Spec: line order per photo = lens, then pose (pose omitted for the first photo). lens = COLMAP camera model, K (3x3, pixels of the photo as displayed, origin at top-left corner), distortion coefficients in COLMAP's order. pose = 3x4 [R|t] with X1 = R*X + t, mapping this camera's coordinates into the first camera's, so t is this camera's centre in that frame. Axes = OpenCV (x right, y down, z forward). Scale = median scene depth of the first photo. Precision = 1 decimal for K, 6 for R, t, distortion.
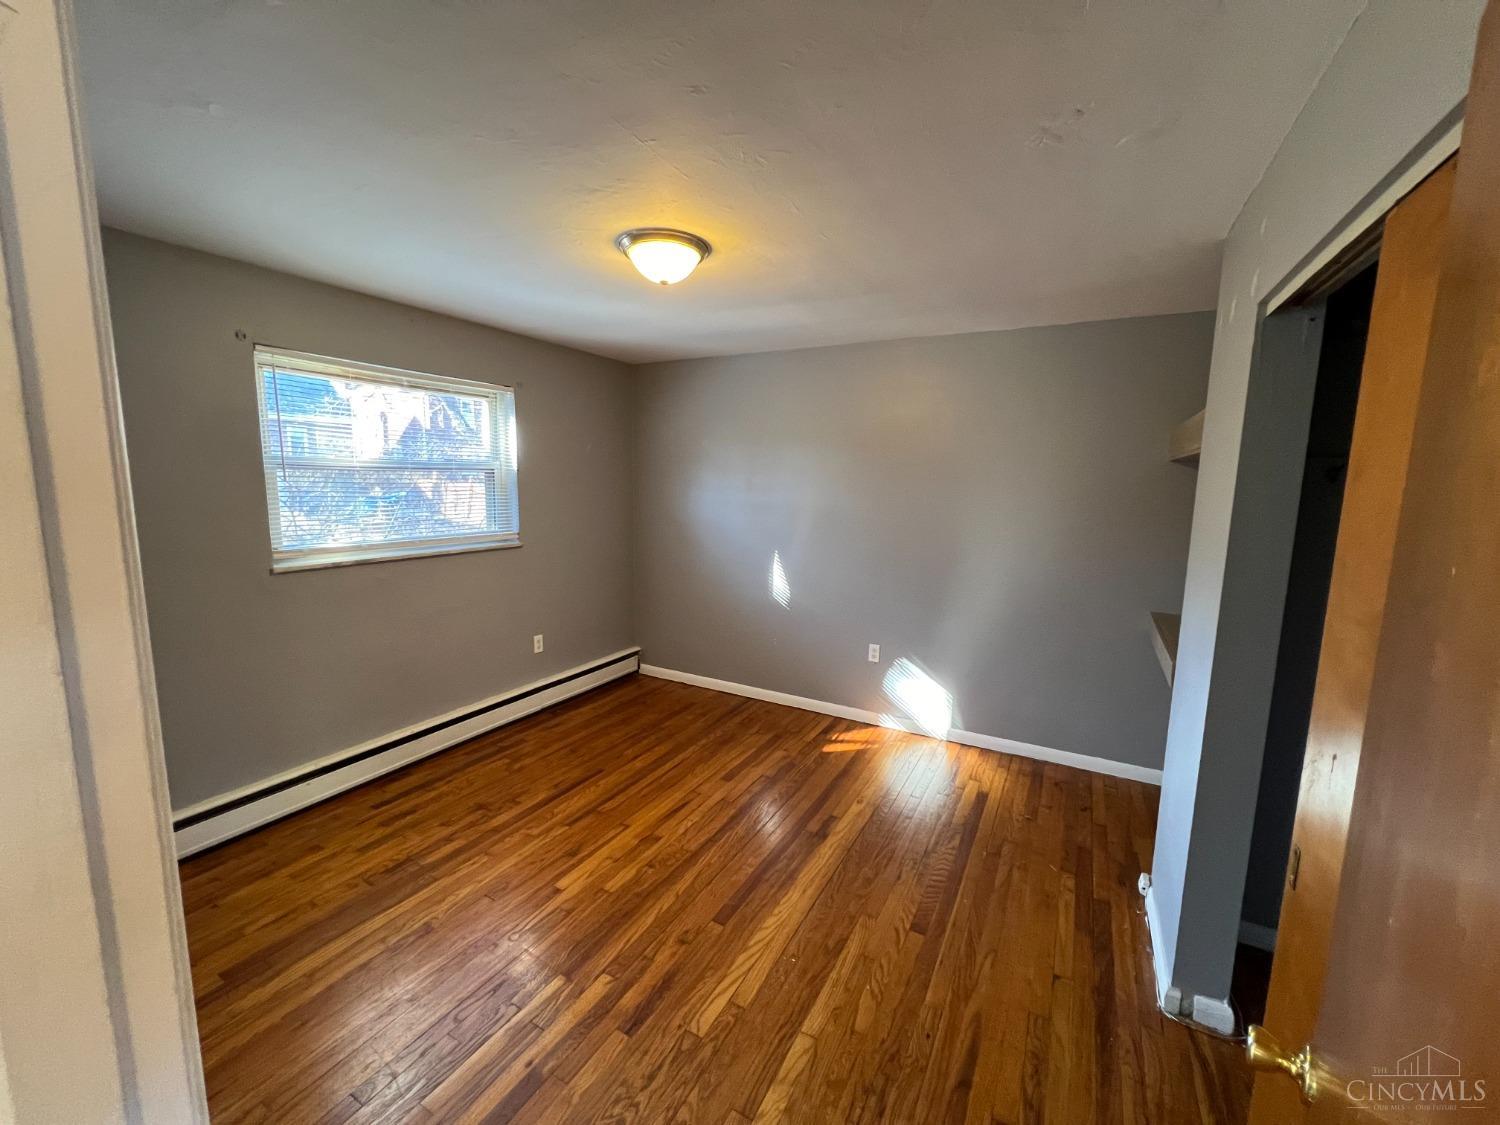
lens RADIAL K [[604.0, 0, 730.1], [0, 604.0, 559.8], [0, 0, 1]] dist [-0.000531, -0.000058]
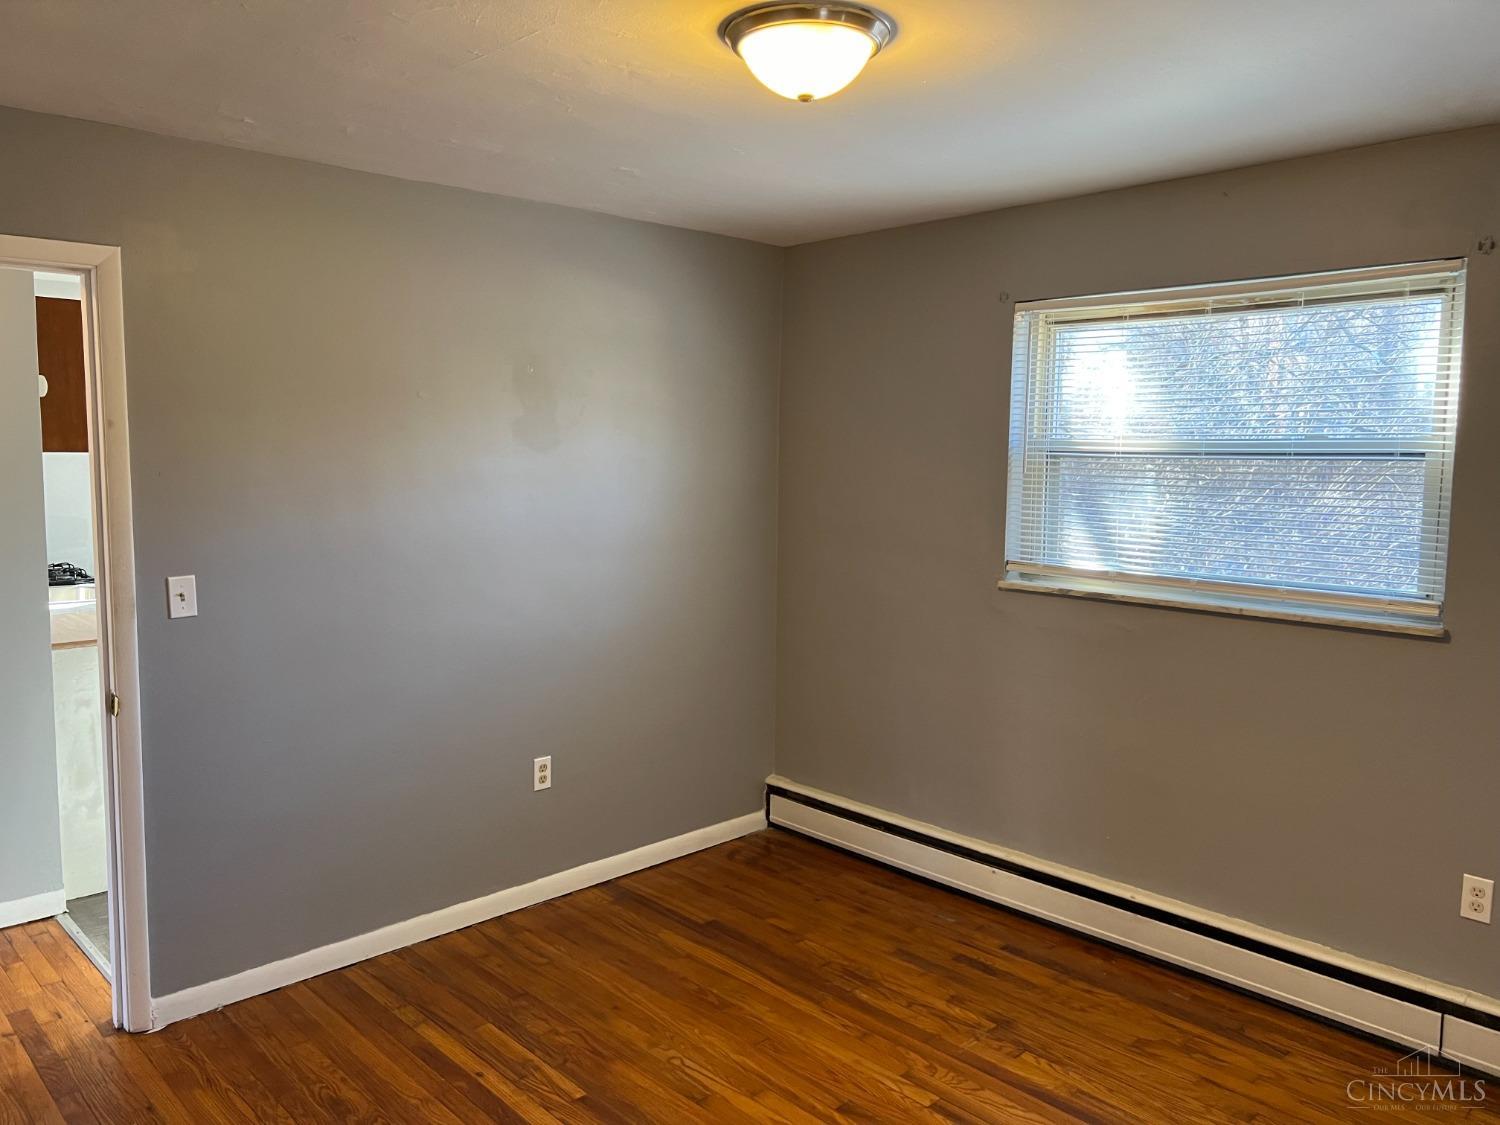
lens RADIAL K [[1090.7, 0, 751.1], [0, 1090.7, 553.1], [0, 0, 1]] dist [0.062355, -0.058764]
pose [[-0.266917, 0.068019, -0.961316, 0.712994], [-0.141995, 0.983843, 0.109039, -0.134770], [0.953201, 0.165606, -0.252946, 1.045788]]
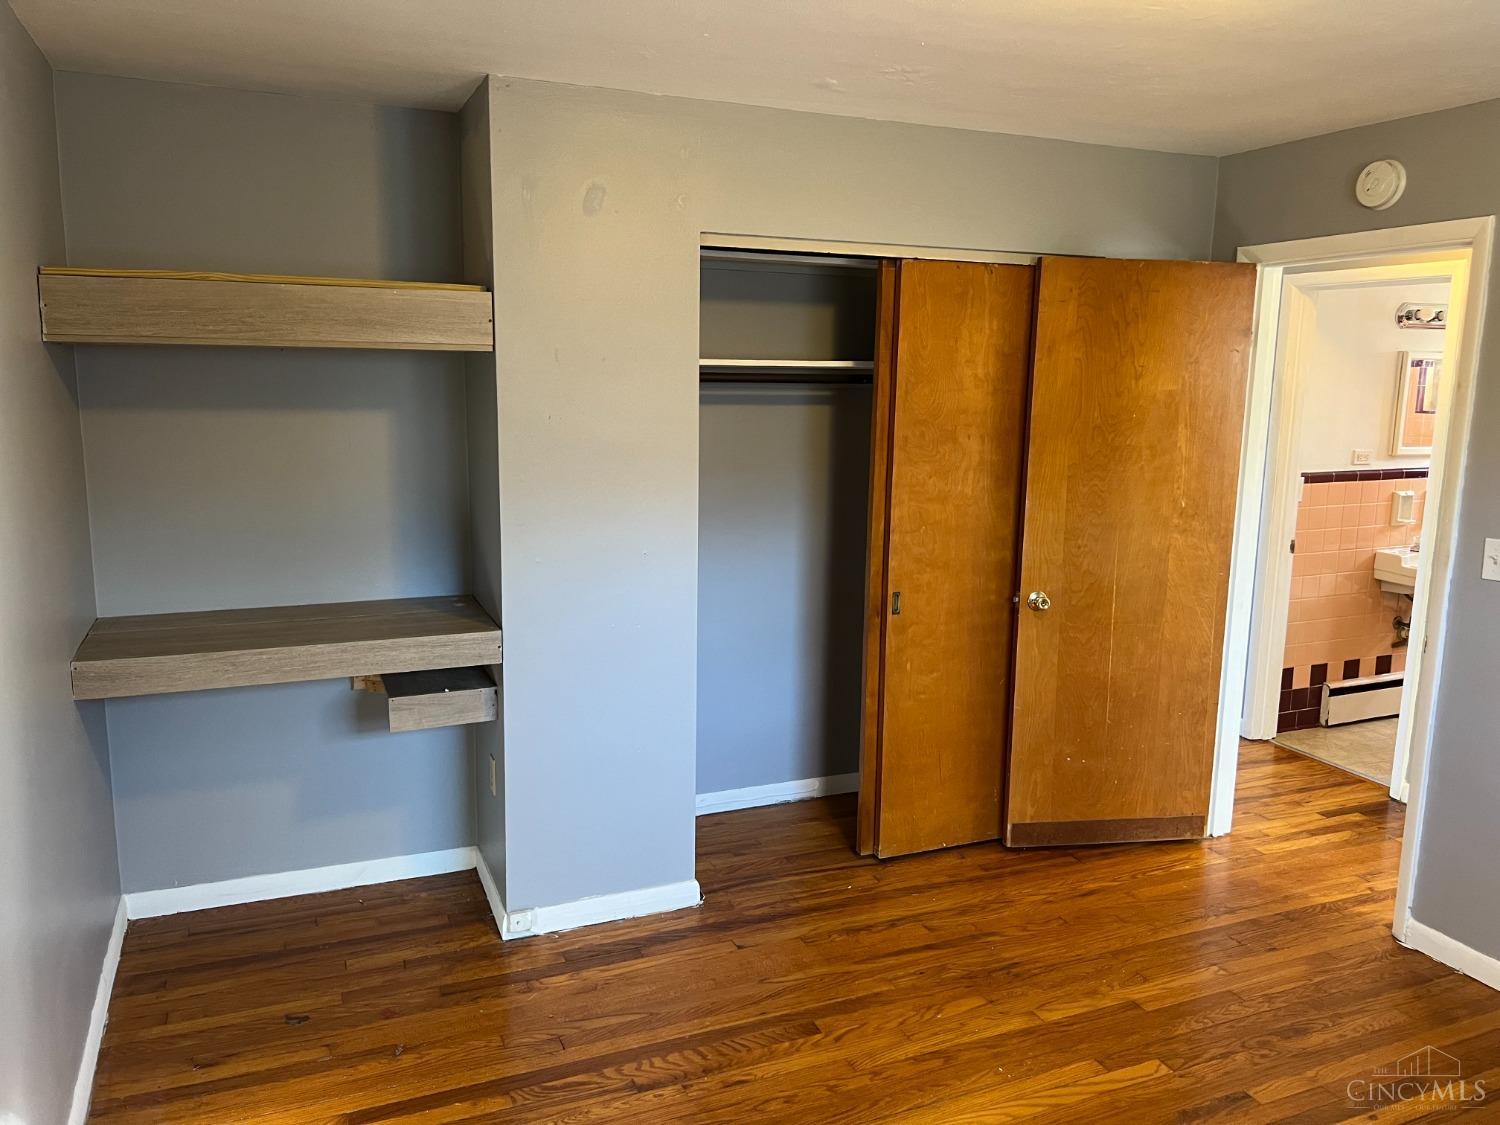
lens RADIAL K [[1144.1, 0, 750.0], [0, 1144.1, 562.5], [0, 0, 1]] dist [0.042717, -0.040274]
pose [[-0.806364, -0.131767, 0.576554, -0.282357], [0.050138, 0.956125, 0.288638, -0.261121], [-0.589290, 0.261654, -0.764378, 1.563497]]
